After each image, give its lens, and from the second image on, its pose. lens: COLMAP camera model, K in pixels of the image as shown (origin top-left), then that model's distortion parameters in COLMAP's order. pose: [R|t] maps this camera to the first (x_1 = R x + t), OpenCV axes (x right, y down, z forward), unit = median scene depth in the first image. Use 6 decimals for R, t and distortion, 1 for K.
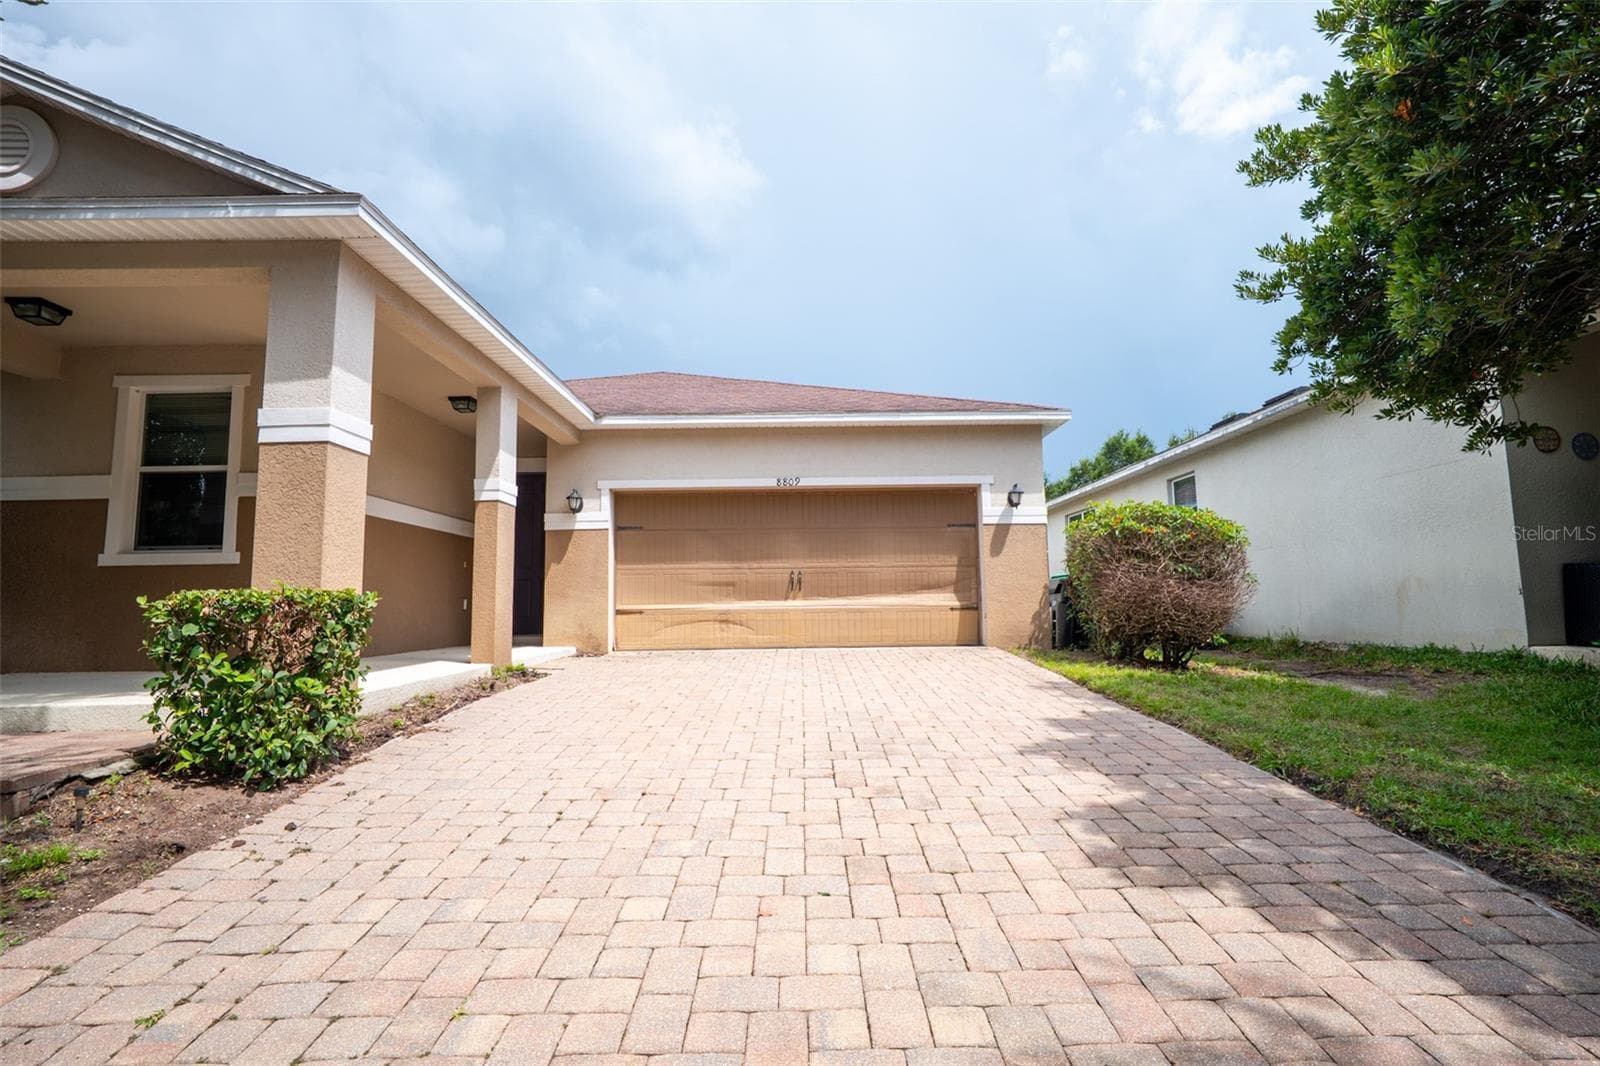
lens RADIAL K [[745.9, 0, 805.2], [0, 745.9, 535.4], [0, 0, 1]] dist [-0.010028, 0.000951]
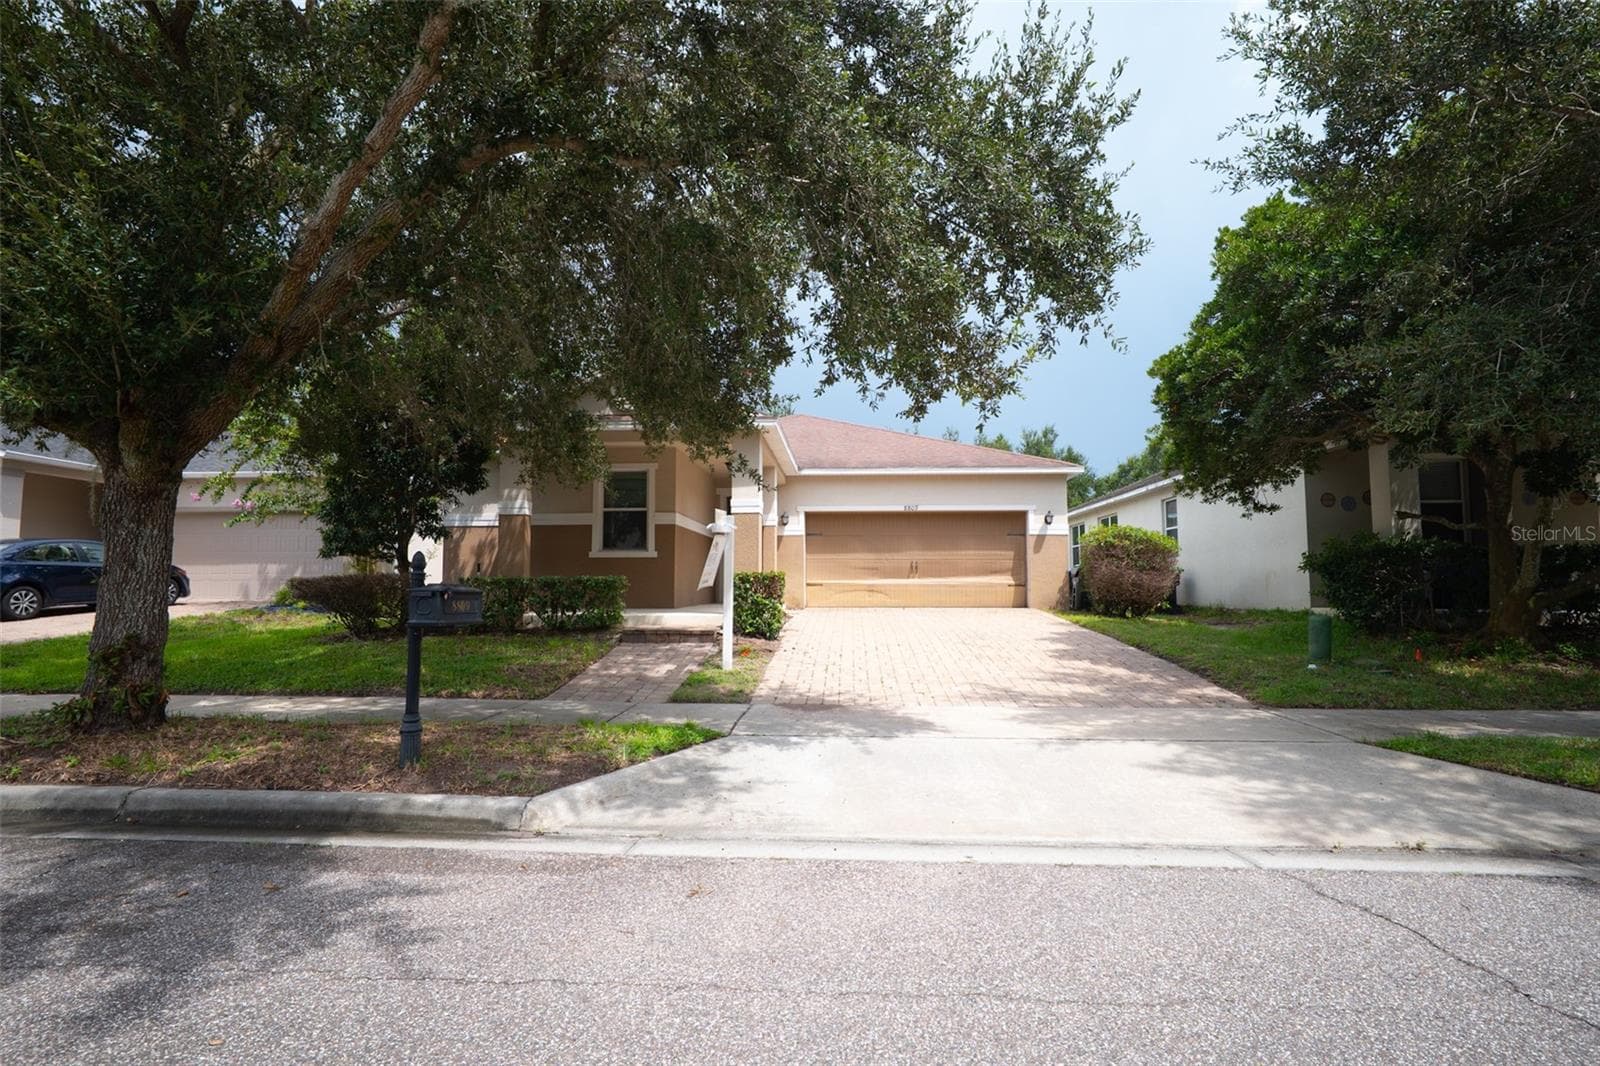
lens RADIAL K [[745.9, 0, 805.2], [0, 745.9, 535.4], [0, 0, 1]] dist [-0.010028, 0.000951]
pose [[0.997313, 0.009867, -0.072592, -0.198949], [-0.007836, 0.999571, 0.028204, -0.080934], [0.072839, -0.027560, 0.996963, -0.992148]]
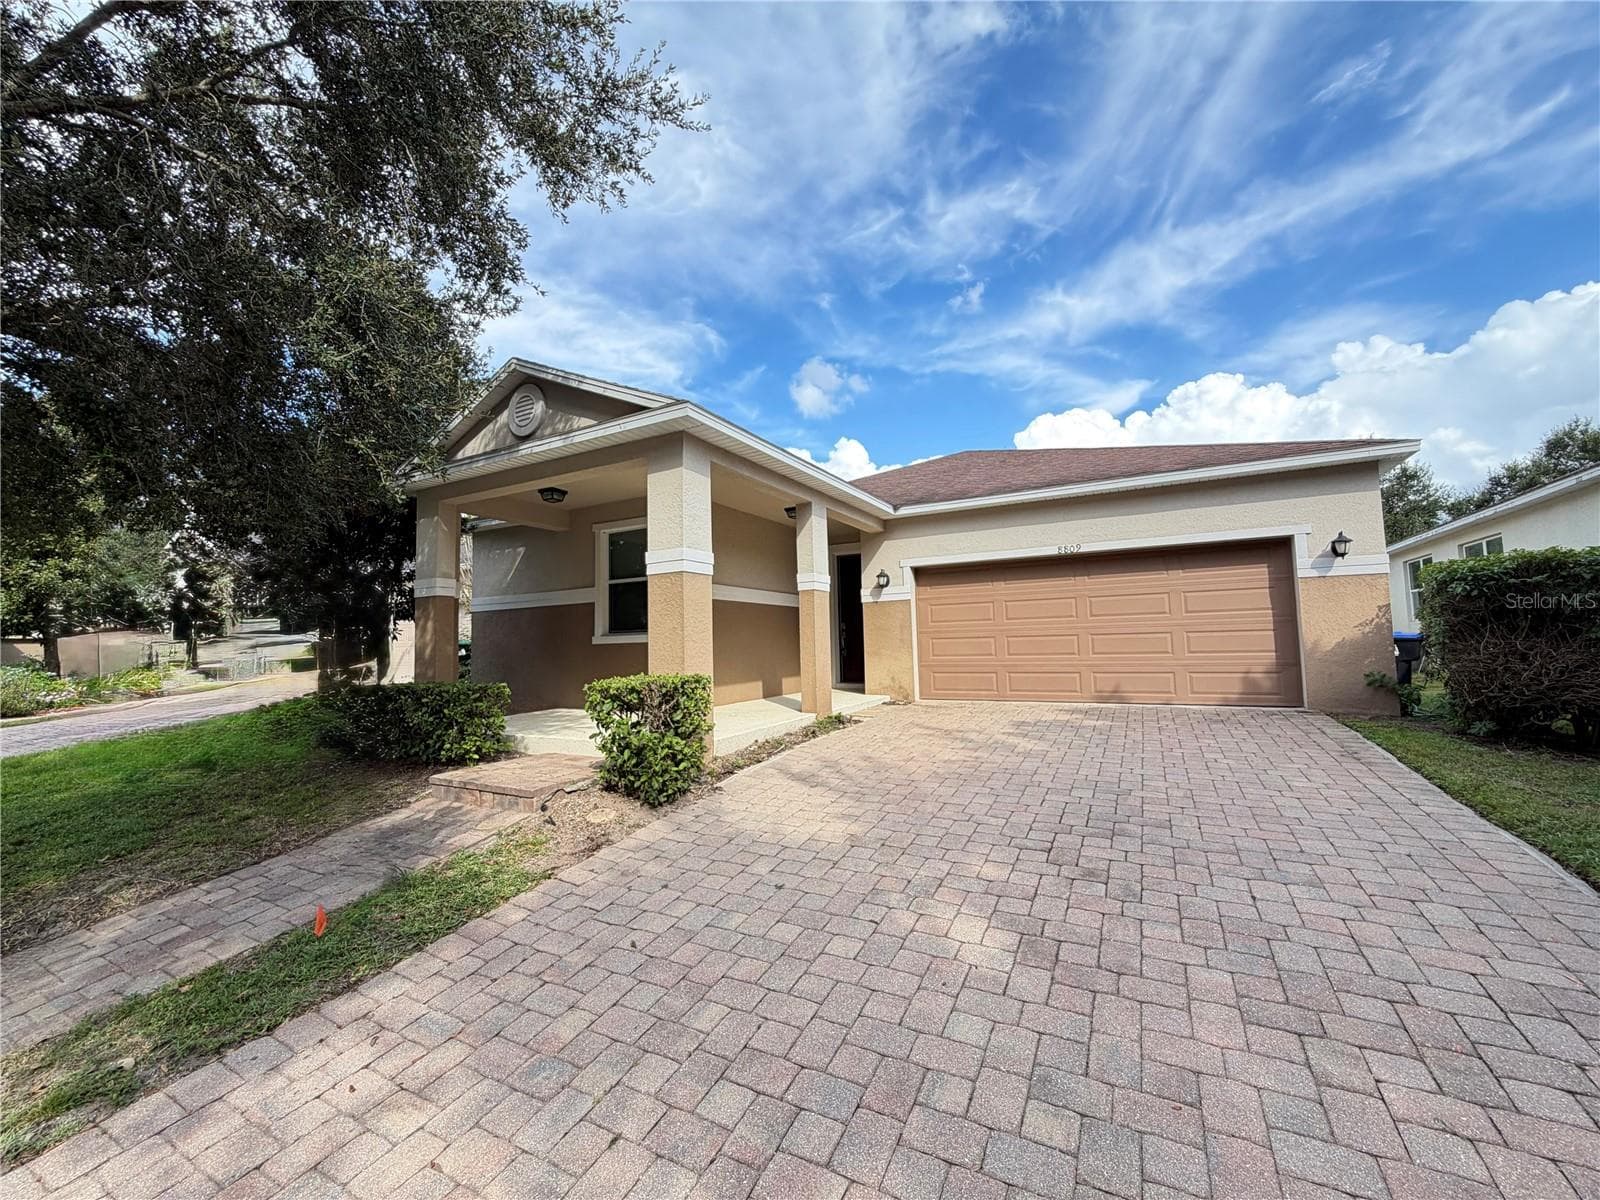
lens RADIAL K [[637.4, 0, 792.3], [0, 637.4, 602.9], [0, 0, 1]] dist [-0.000030, -0.000002]
pose [[0.872758, -0.038649, -0.486621, 0.106836], [0.056487, 0.998160, 0.022033, -0.053647], [0.484874, -0.046718, 0.873335, -0.003053]]
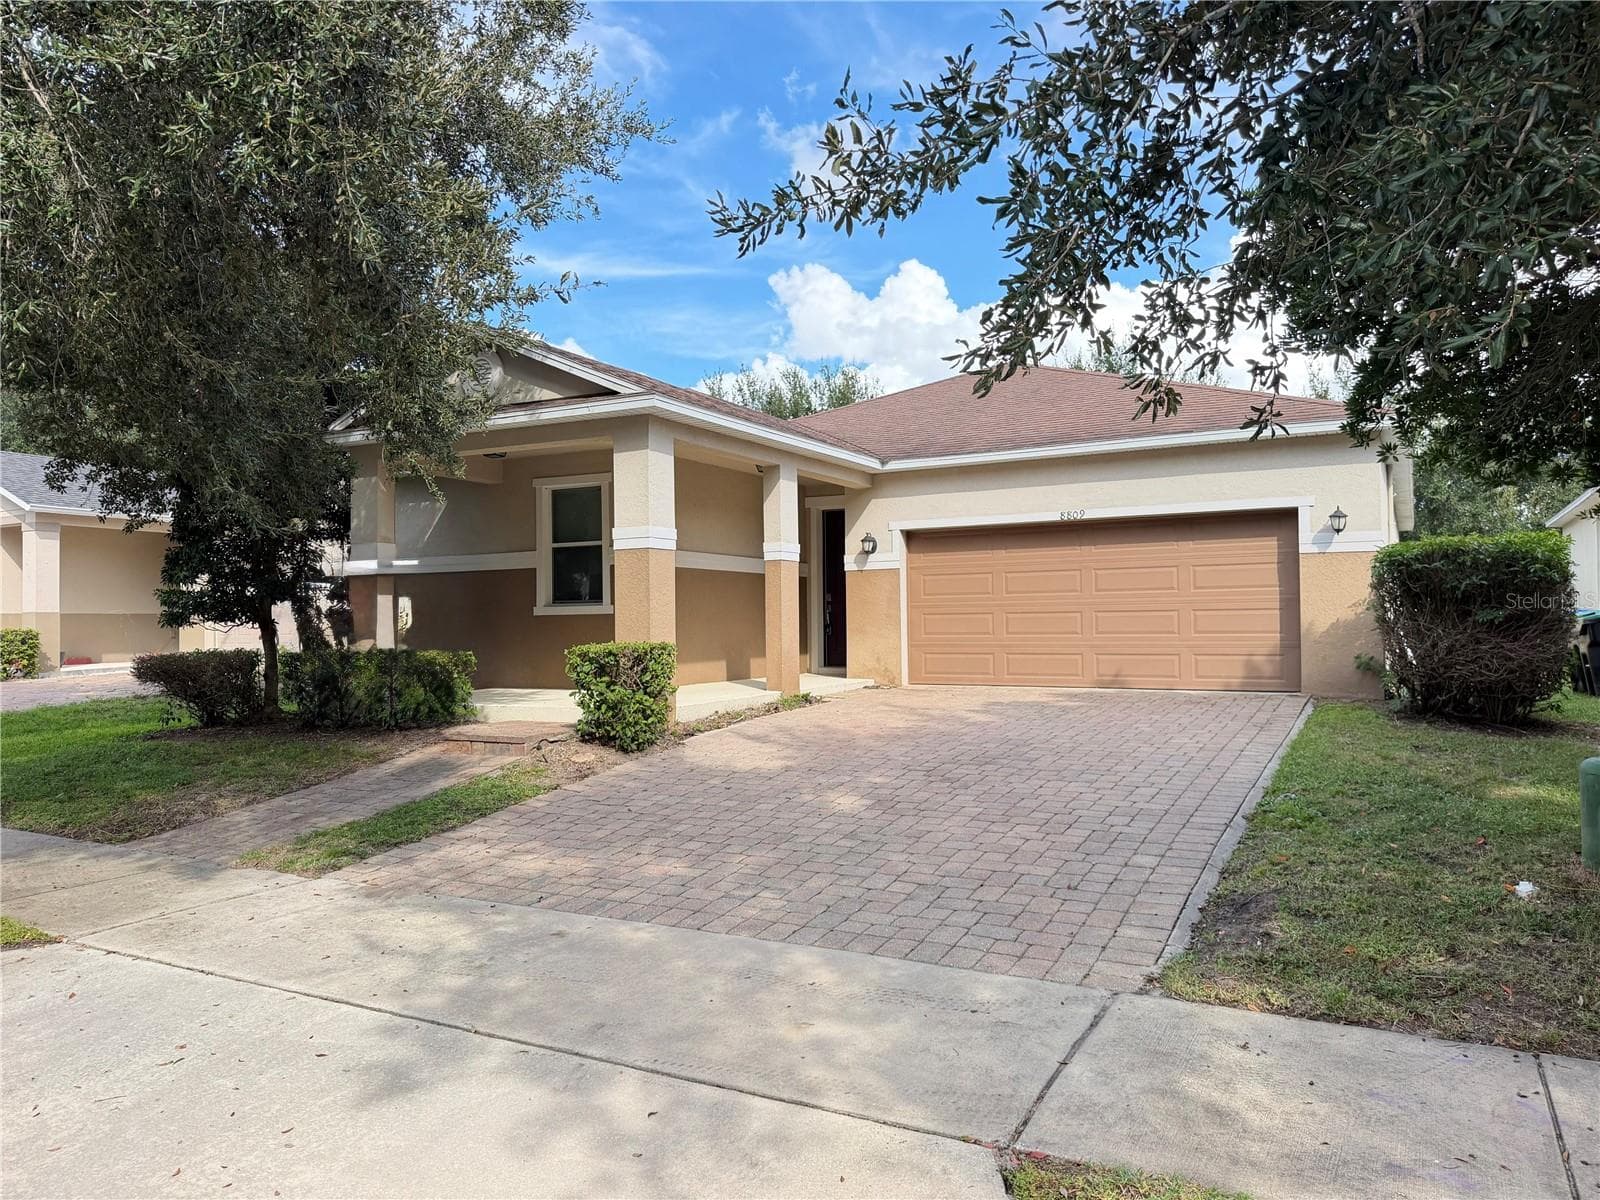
lens RADIAL K [[1110.4, 0, 802.6], [0, 1110.4, 607.2], [0, 0, 1]] dist [0.144622, -0.000118]
pose [[0.877607, -0.002722, -0.479373, 0.527926], [0.043330, 0.996341, 0.073669, -0.108896], [0.477419, -0.085424, 0.874514, -0.629626]]
